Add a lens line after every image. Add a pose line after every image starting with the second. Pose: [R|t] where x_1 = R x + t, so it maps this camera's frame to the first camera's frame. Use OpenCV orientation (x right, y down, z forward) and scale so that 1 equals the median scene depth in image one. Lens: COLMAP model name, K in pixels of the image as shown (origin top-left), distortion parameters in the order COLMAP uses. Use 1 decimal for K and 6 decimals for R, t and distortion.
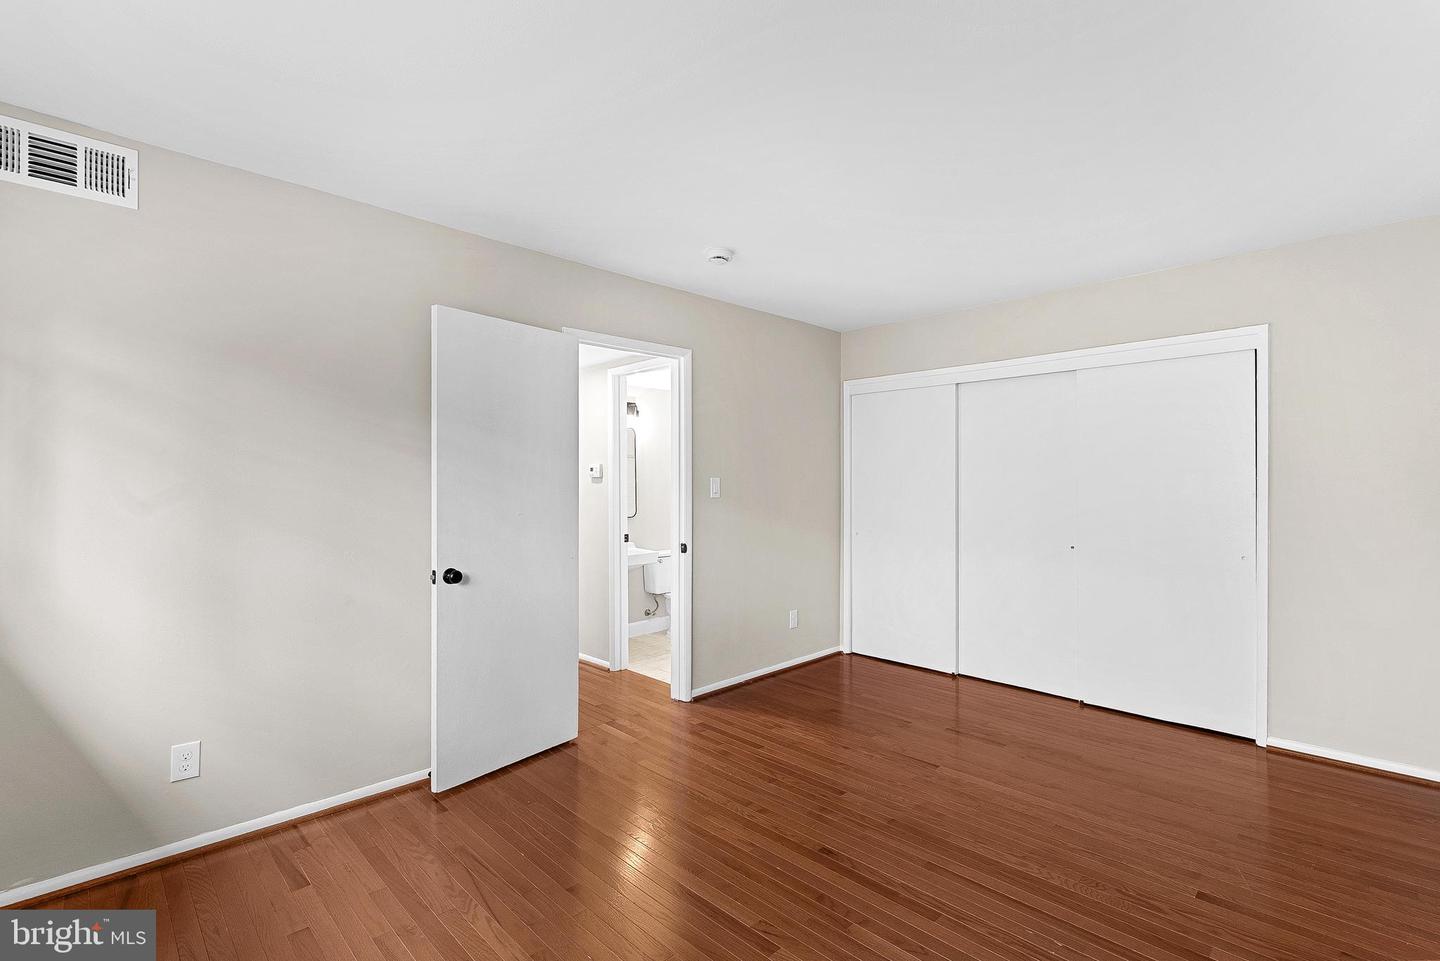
lens RADIAL K [[648.6, 0, 712.4], [0, 648.6, 487.6], [0, 0, 1]] dist [-0.007168, 0.002238]
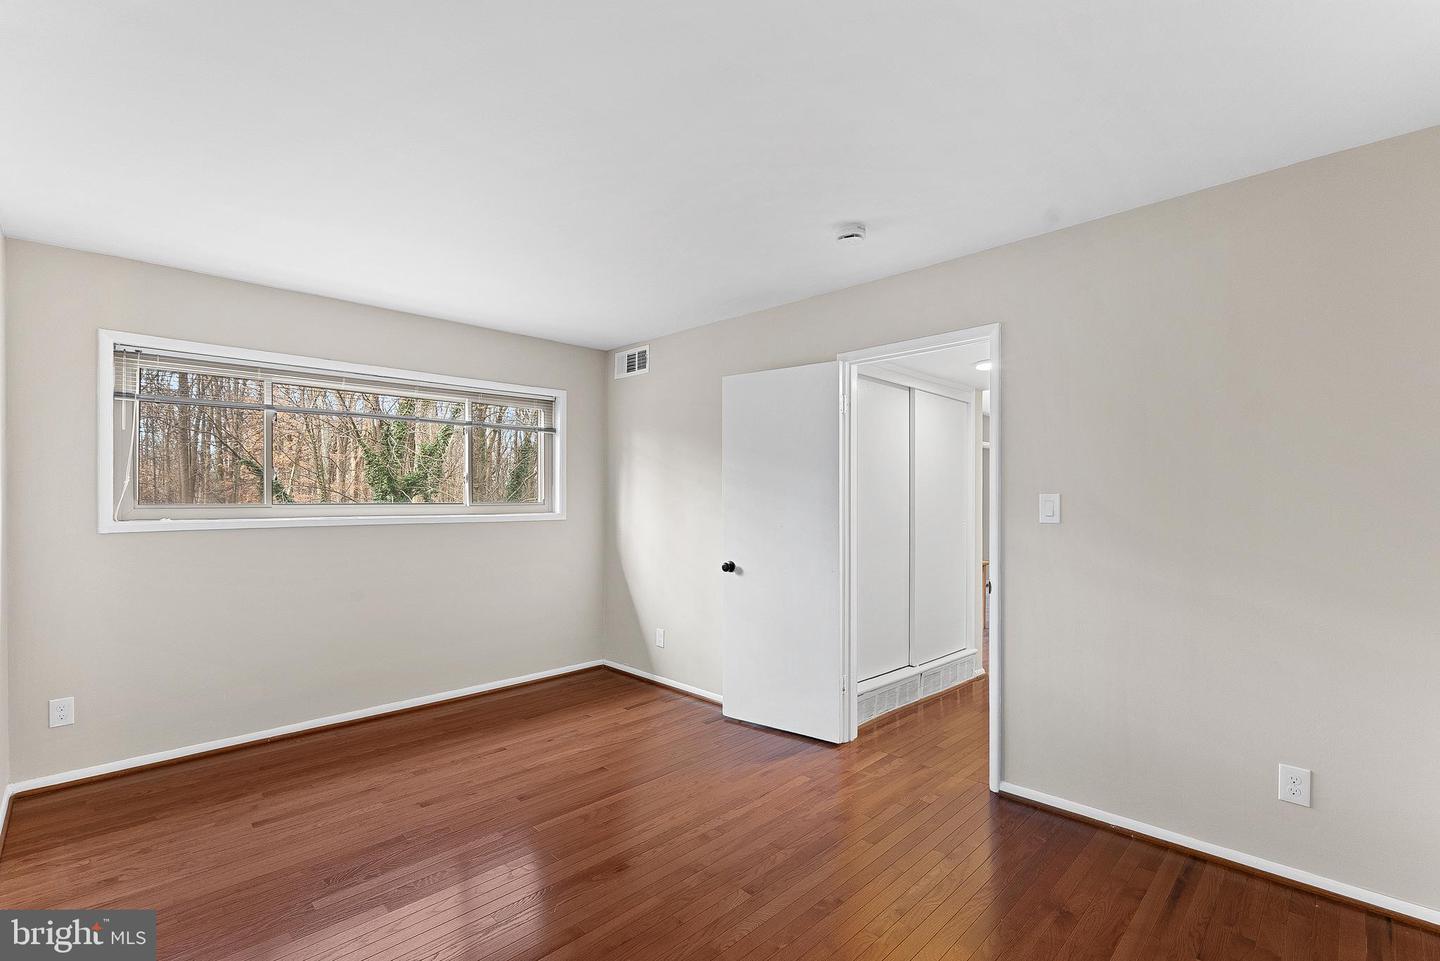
lens RADIAL K [[648.6, 0, 711.5], [0, 648.6, 492.9], [0, 0, 1]] dist [-0.007168, 0.002238]
pose [[0.008296, -0.004787, -0.999954, 0.966645], [-0.002157, 0.999986, -0.004805, -0.015397], [0.999963, 0.002197, 0.008286, 0.912151]]
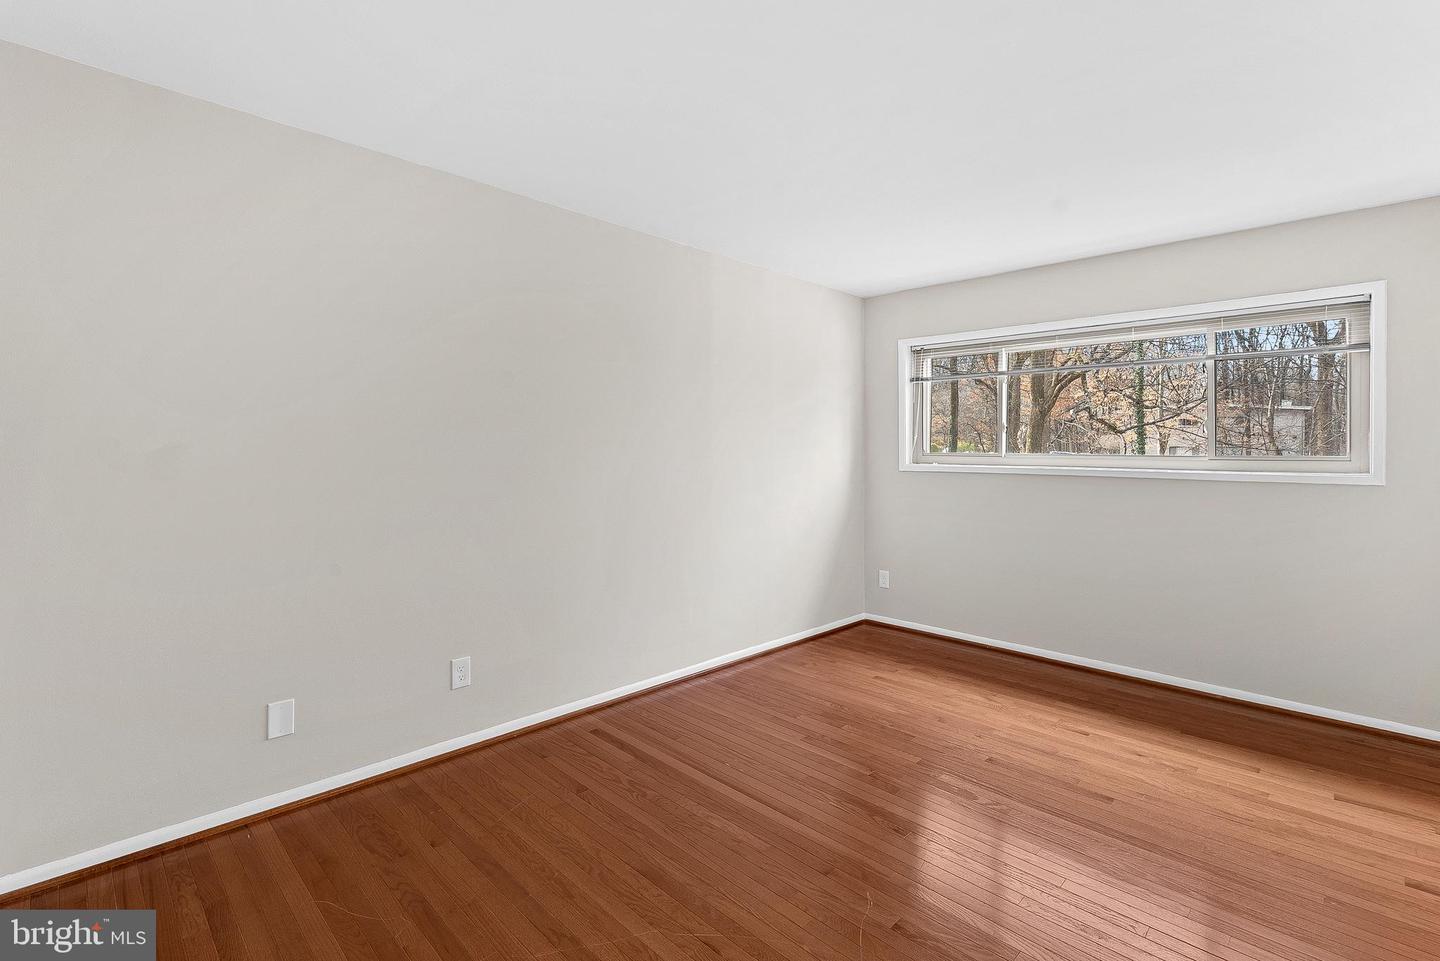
lens RADIAL K [[648.6, 0, 703.3], [0, 648.6, 437.7], [0, 0, 1]] dist [-0.007168, 0.002238]
pose [[-0.999944, -0.005953, -0.008742, 0.389689], [-0.005825, 0.999878, -0.014515, -0.008680], [0.008827, -0.014464, -0.999856, 1.599757]]
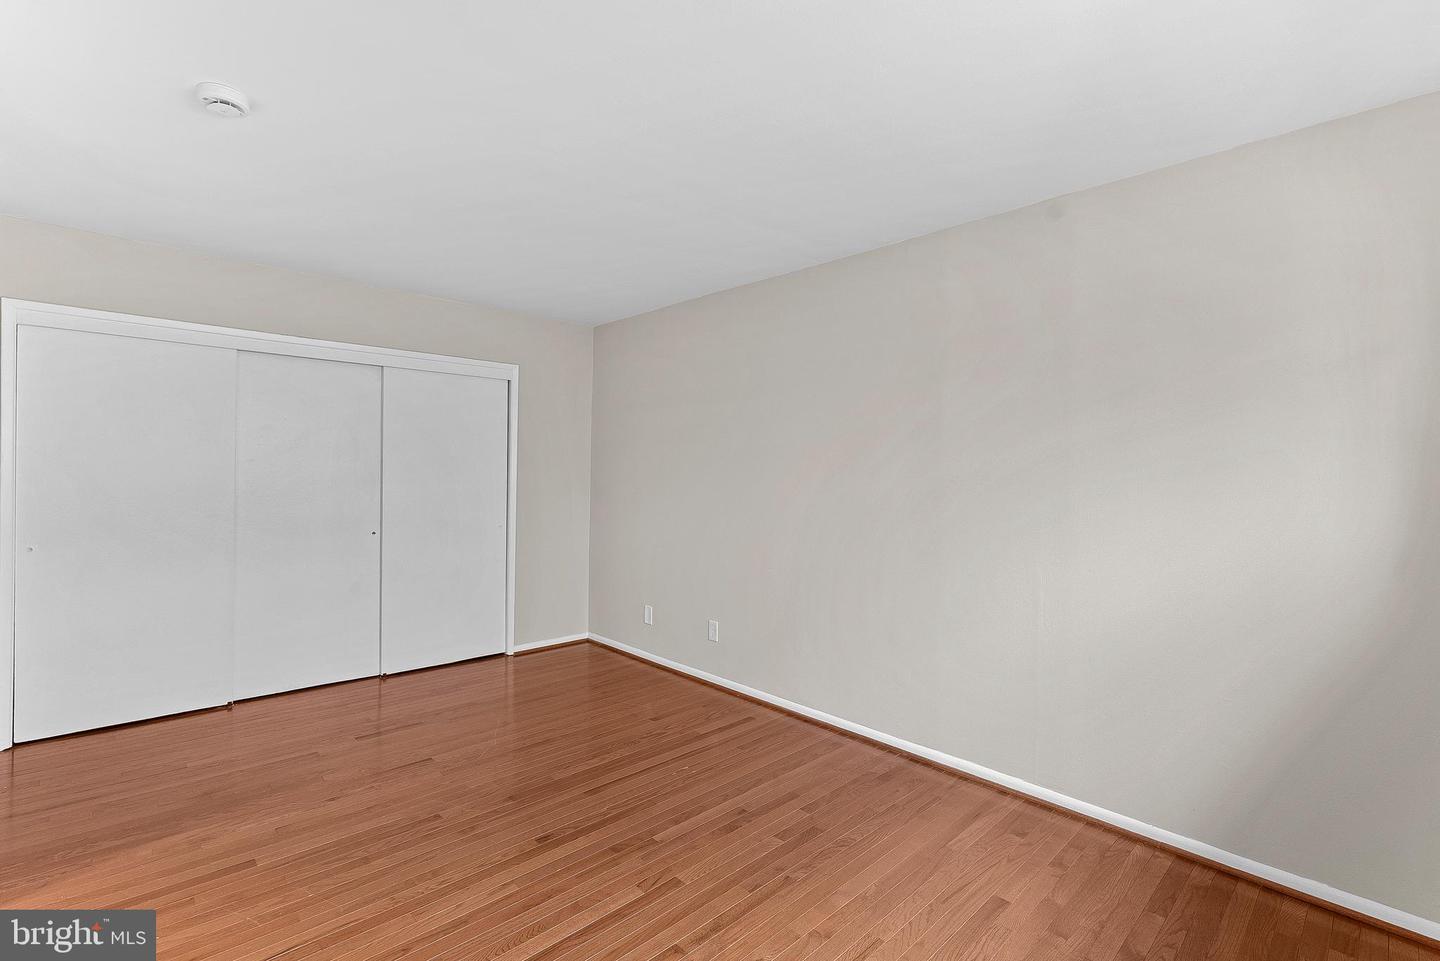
lens RADIAL K [[648.6, 0, 716.5], [0, 648.6, 477.8], [0, 0, 1]] dist [-0.007168, 0.002238]
pose [[0.012813, -0.001211, 0.999917, -0.673301], [-0.006806, 0.999976, 0.001298, -0.002218], [-0.999895, -0.006822, 0.012804, 0.588675]]
